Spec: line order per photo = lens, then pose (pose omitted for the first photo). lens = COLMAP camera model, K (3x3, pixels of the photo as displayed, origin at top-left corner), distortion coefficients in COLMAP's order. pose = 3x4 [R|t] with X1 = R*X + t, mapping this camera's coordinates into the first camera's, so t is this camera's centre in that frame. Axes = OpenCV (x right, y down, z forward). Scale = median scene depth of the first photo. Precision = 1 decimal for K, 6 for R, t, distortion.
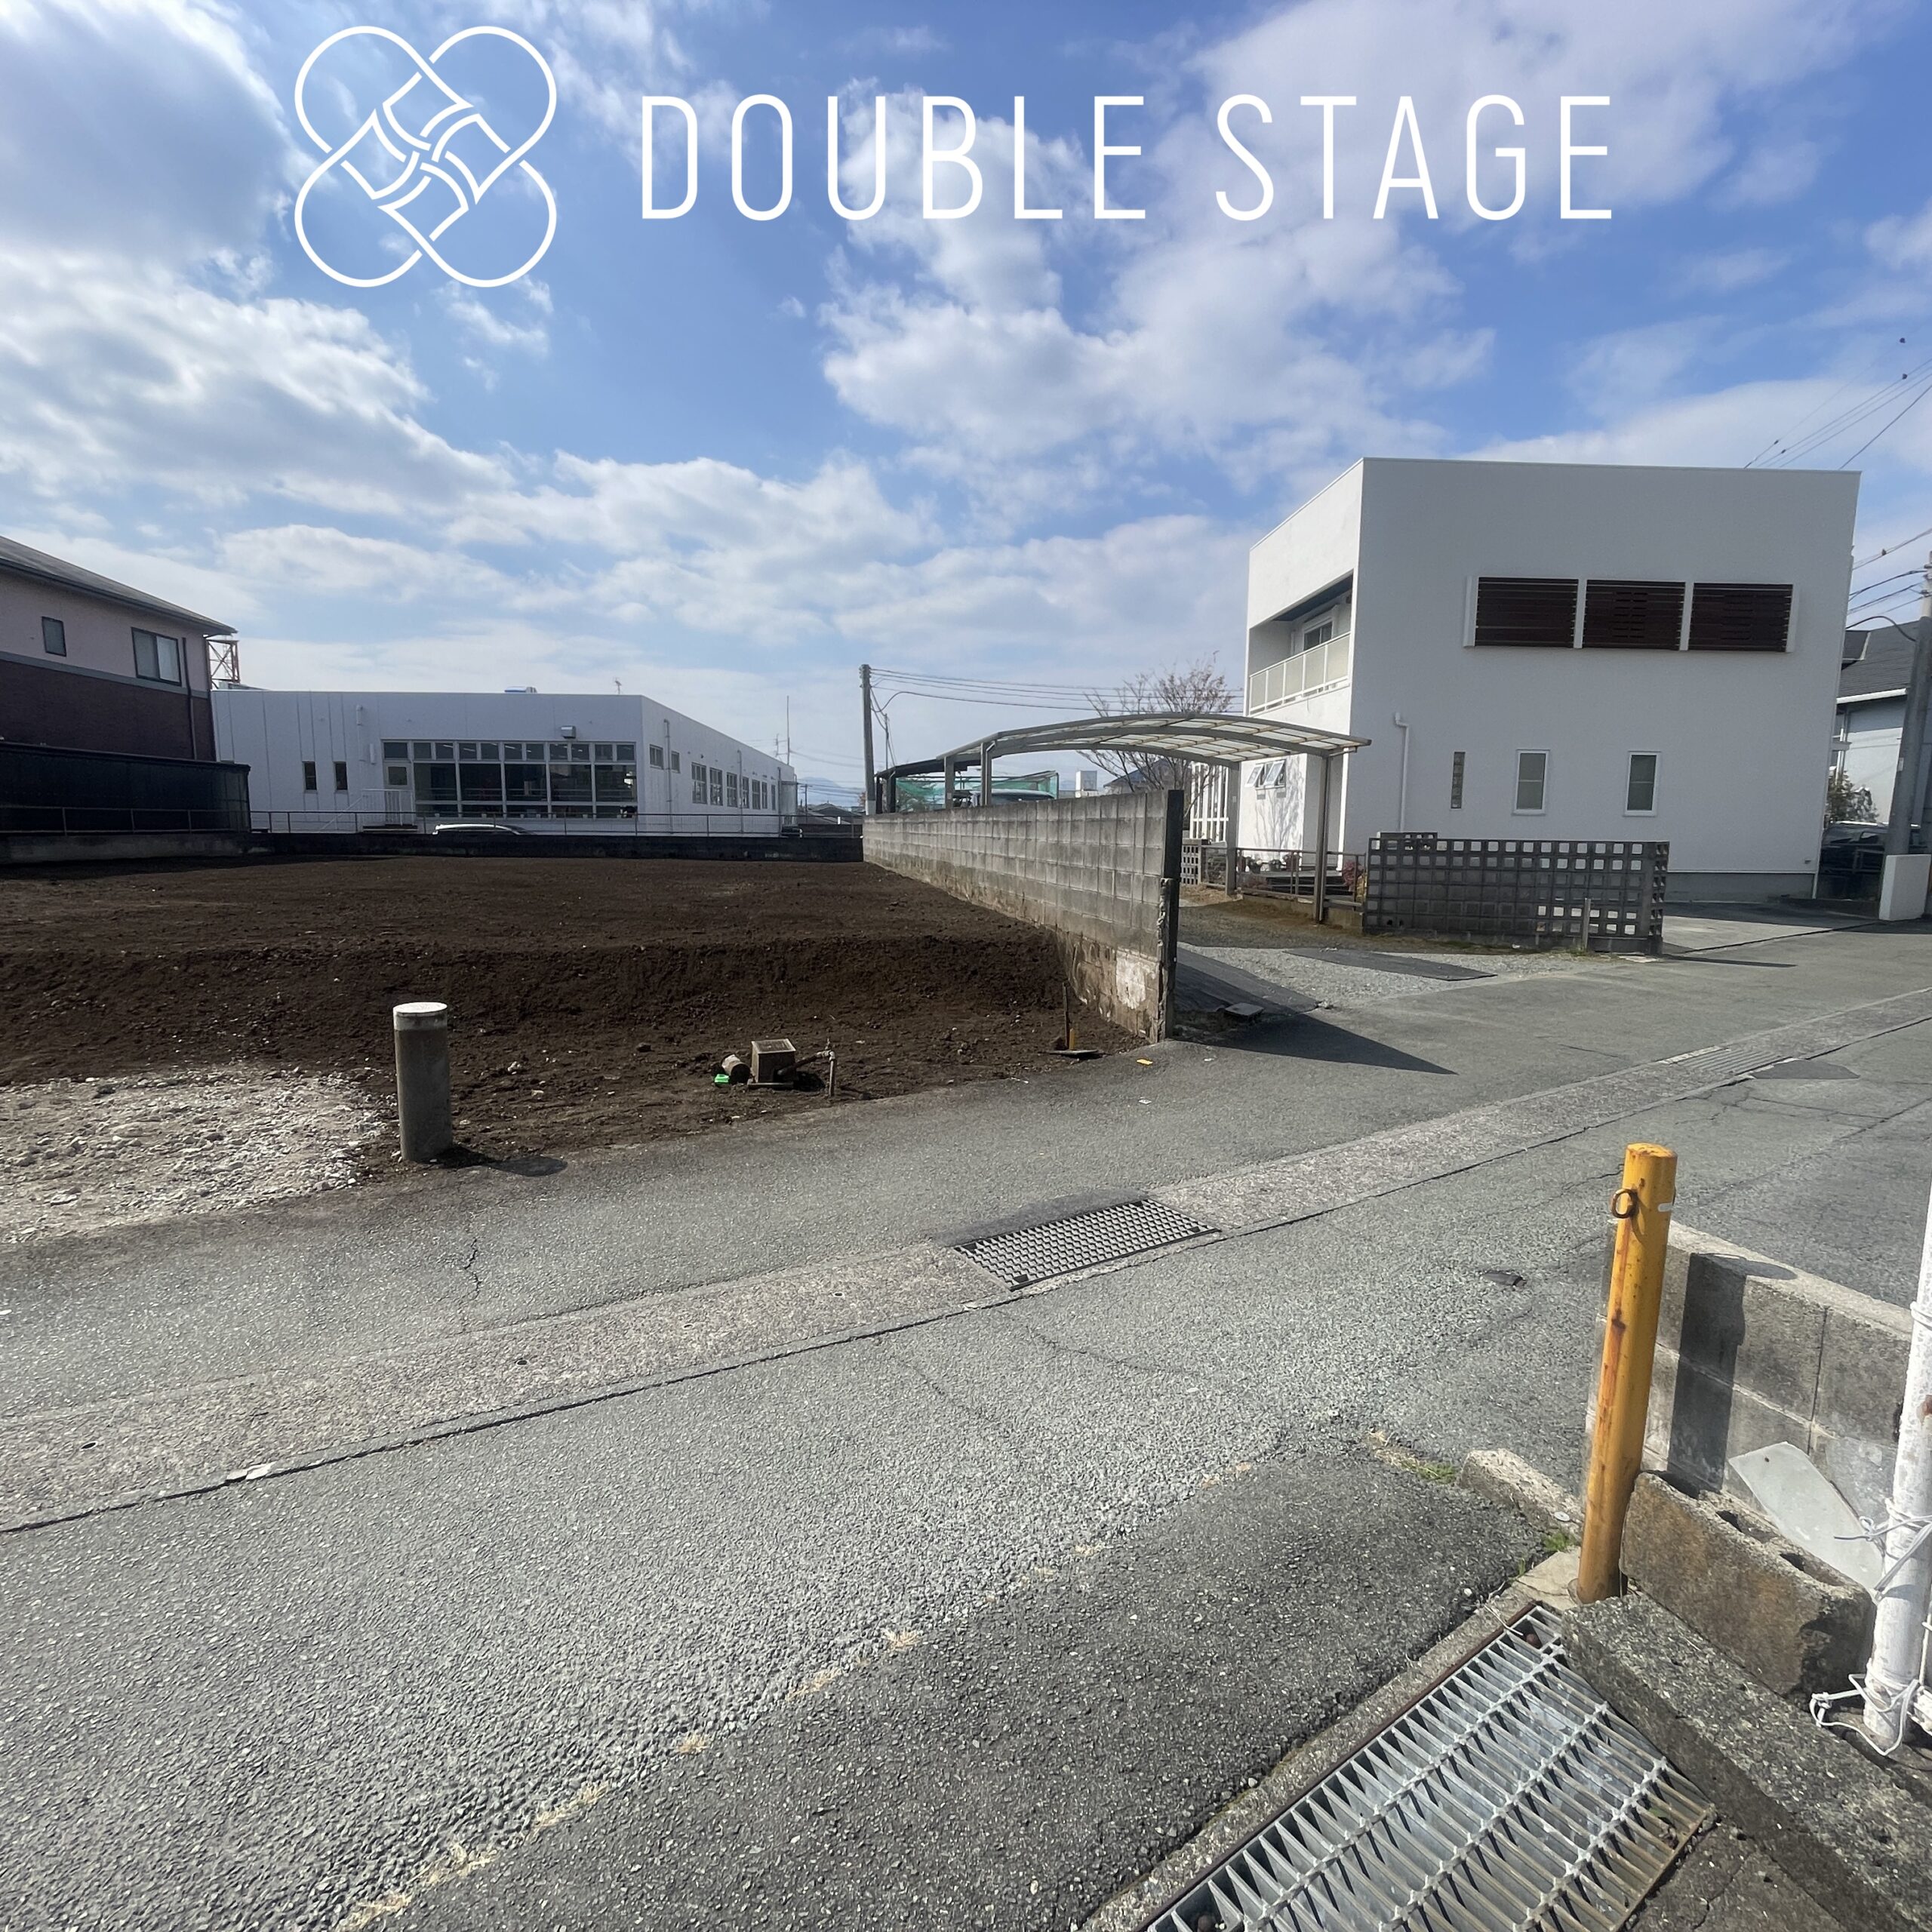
lens RADIAL K [[1028.1, 0, 967.0], [0, 1028.1, 994.3], [0, 0, 1]] dist [-0.017362, 0.007904]
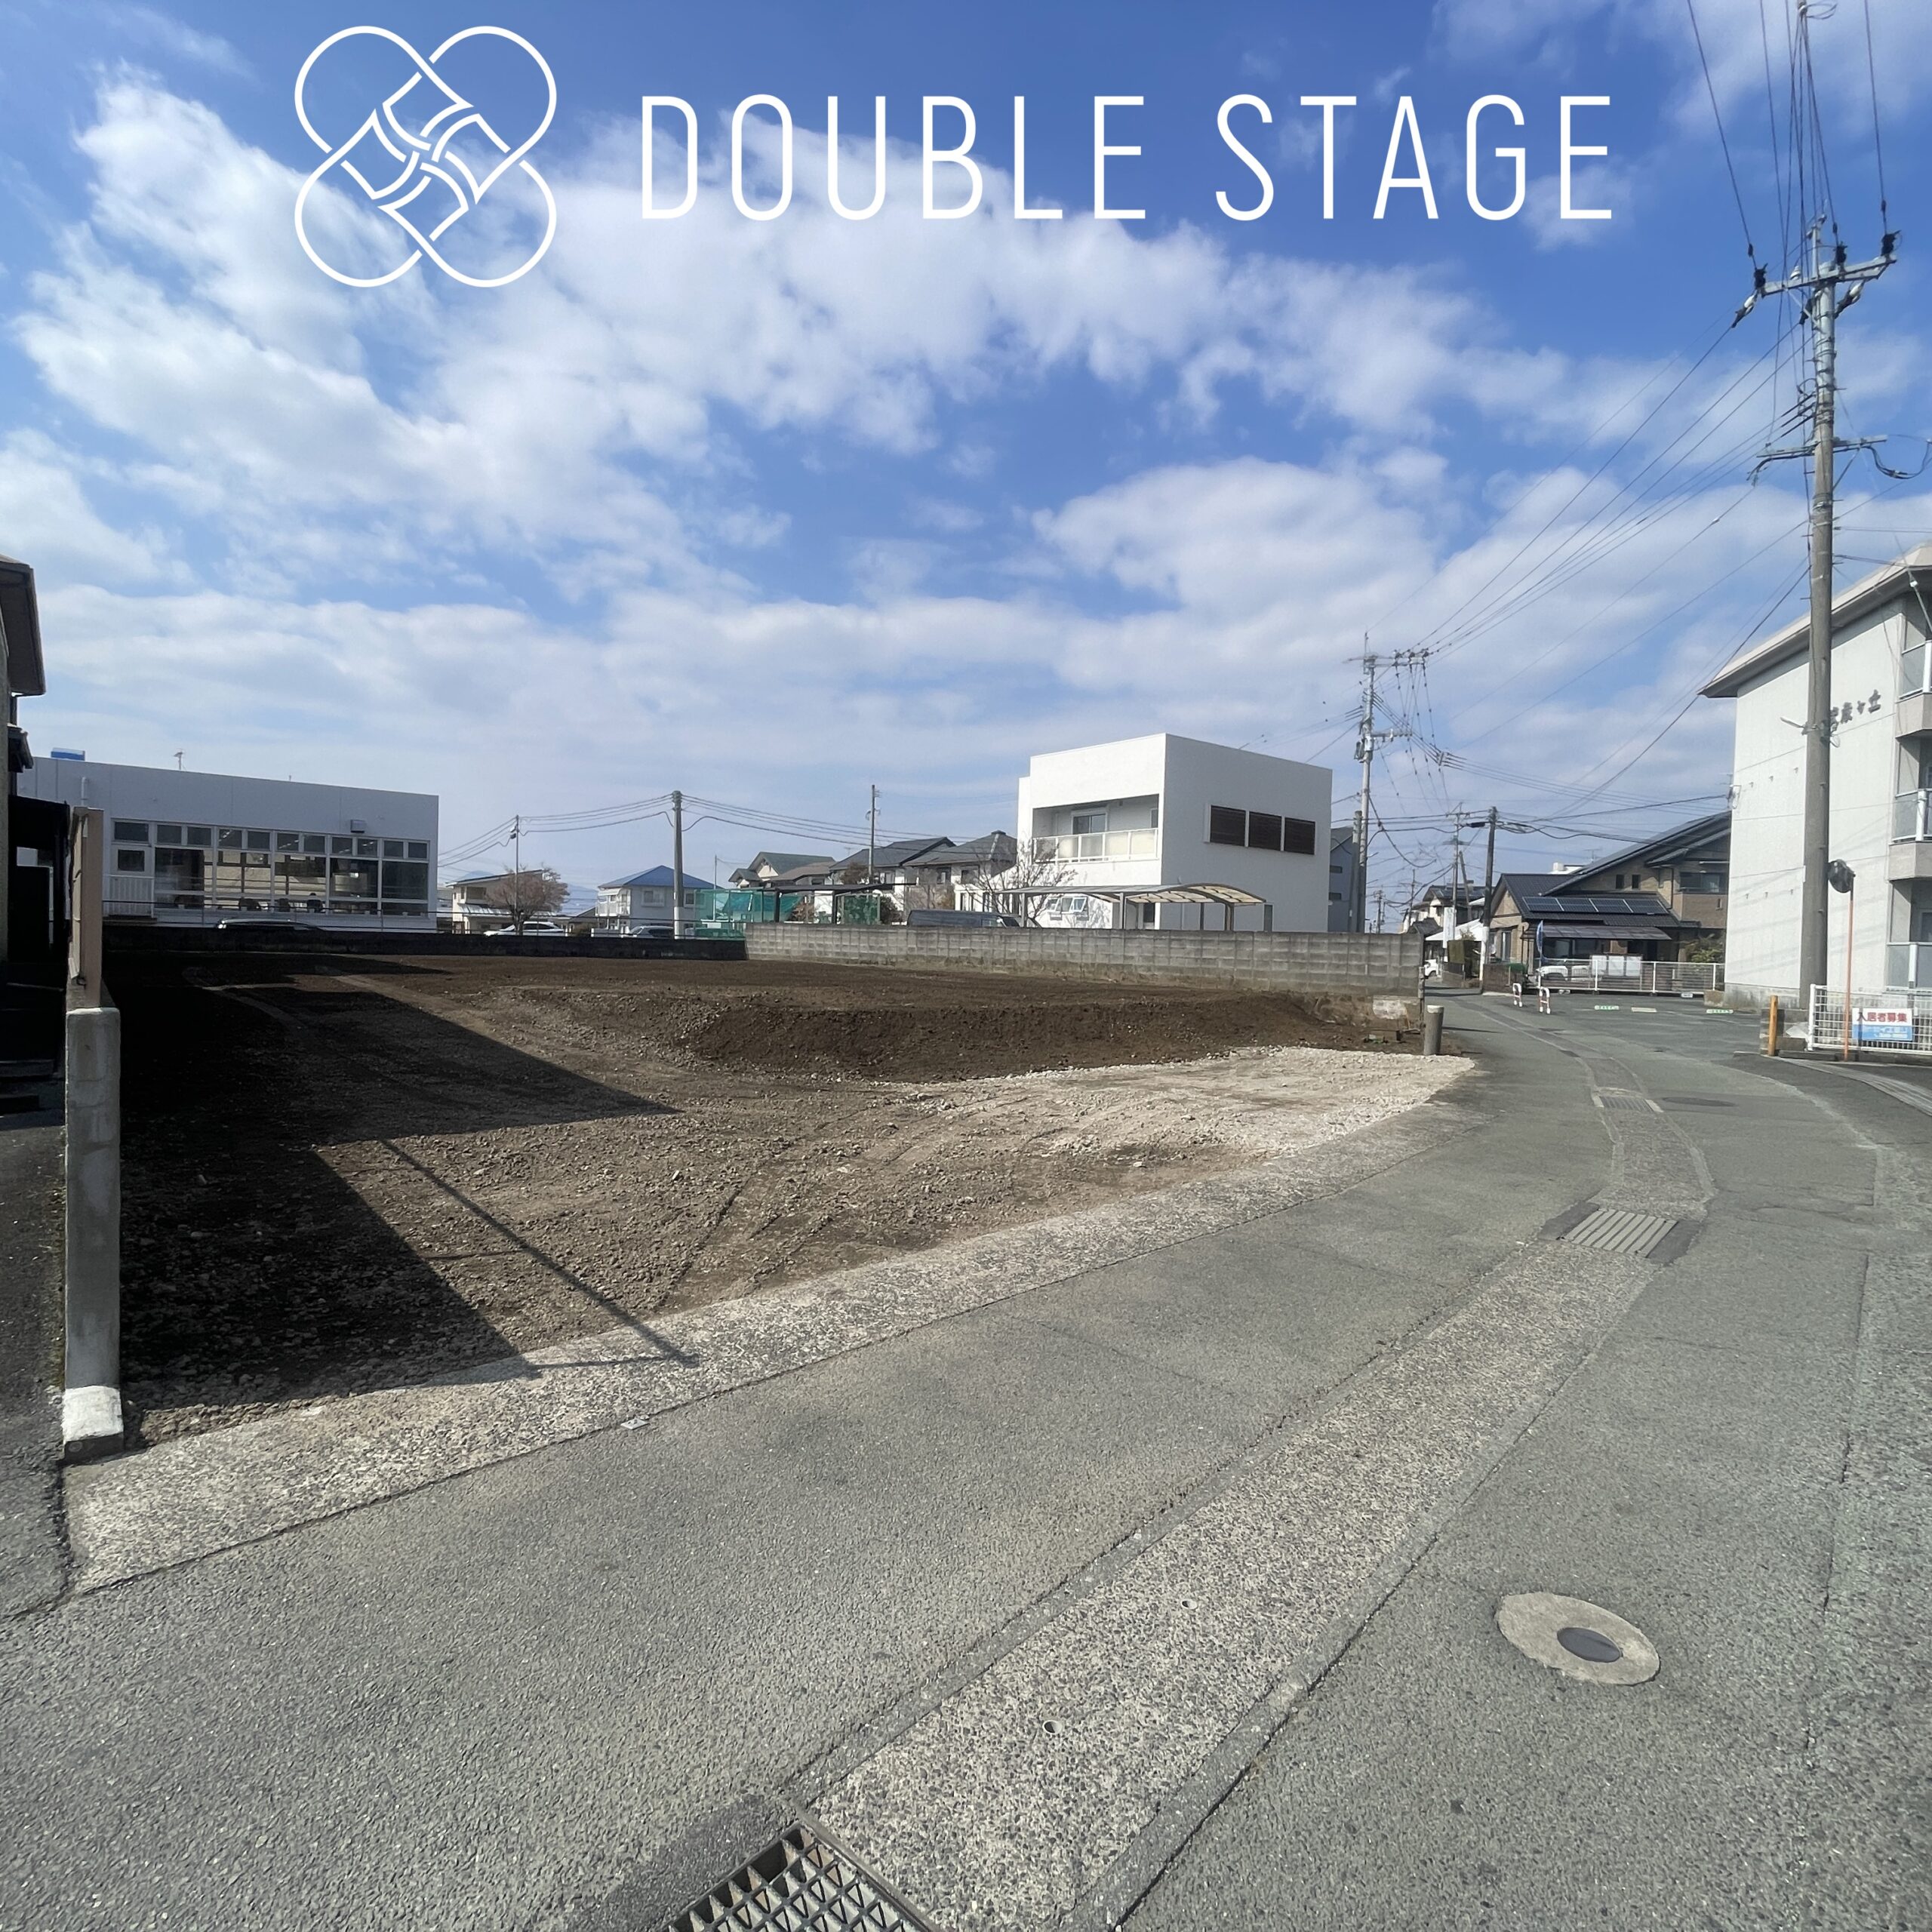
lens RADIAL K [[1014.0, 0, 976.7], [0, 1014.0, 974.1], [0, 0, 1]] dist [-0.005095, -0.001386]
pose [[0.802089, -0.009561, 0.597128, -0.493359], [0.077257, 0.993131, -0.087874, 0.010867], [-0.592187, 0.116616, 0.797318, -0.089129]]
